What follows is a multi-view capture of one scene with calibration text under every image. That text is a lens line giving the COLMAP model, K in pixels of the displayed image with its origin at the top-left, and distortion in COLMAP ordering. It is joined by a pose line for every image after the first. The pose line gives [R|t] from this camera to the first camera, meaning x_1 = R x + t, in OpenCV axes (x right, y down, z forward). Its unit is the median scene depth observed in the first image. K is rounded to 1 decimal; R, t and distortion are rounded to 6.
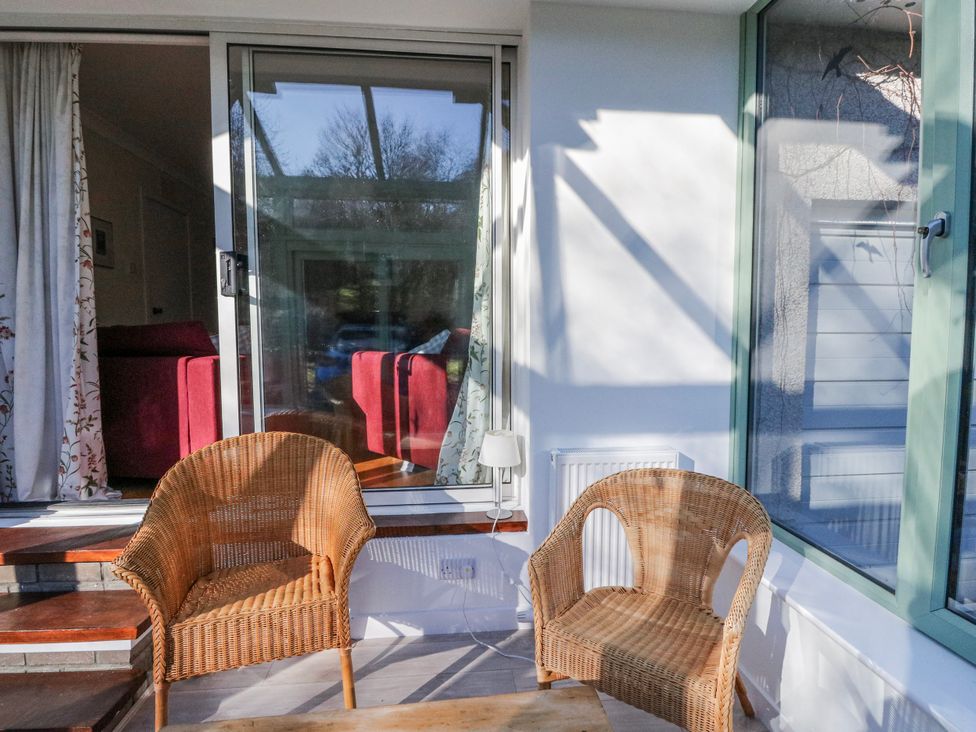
lens RADIAL K [[509.6, 0, 488.5], [0, 509.6, 363.6], [0, 0, 1]] dist [-0.004907, -0.007444]
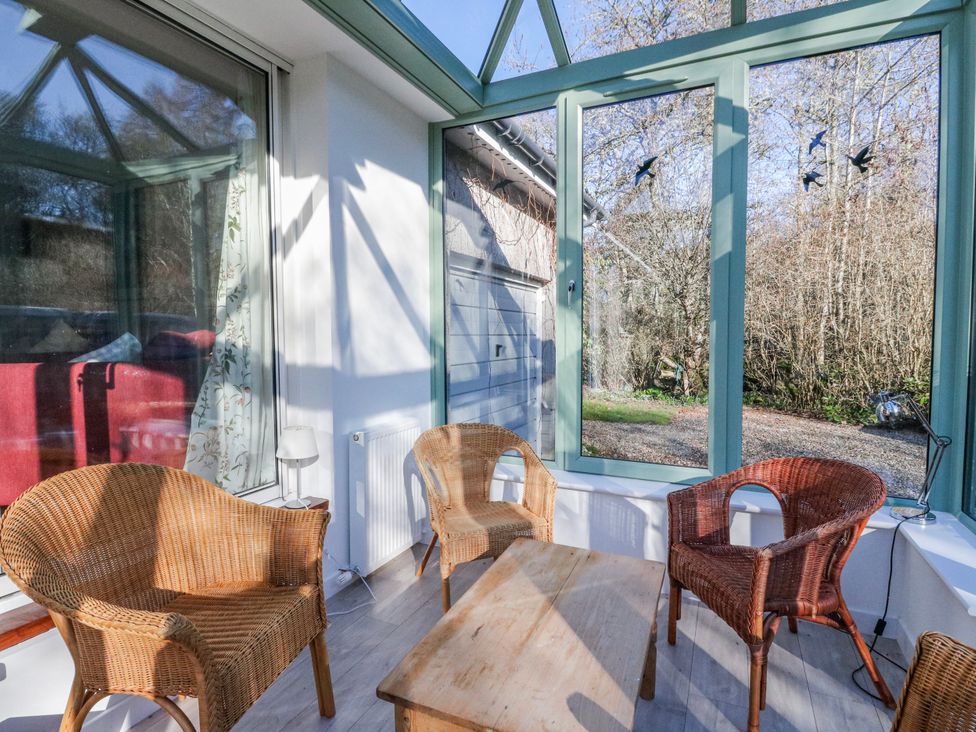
lens RADIAL K [[509.6, 0, 488.4], [0, 509.6, 362.5], [0, 0, 1]] dist [-0.004907, -0.007444]
pose [[0.506439, -0.048323, 0.860921, -0.730907], [0.057981, 0.998077, 0.021914, -0.002187], [-0.860324, 0.038819, 0.508267, 0.104584]]
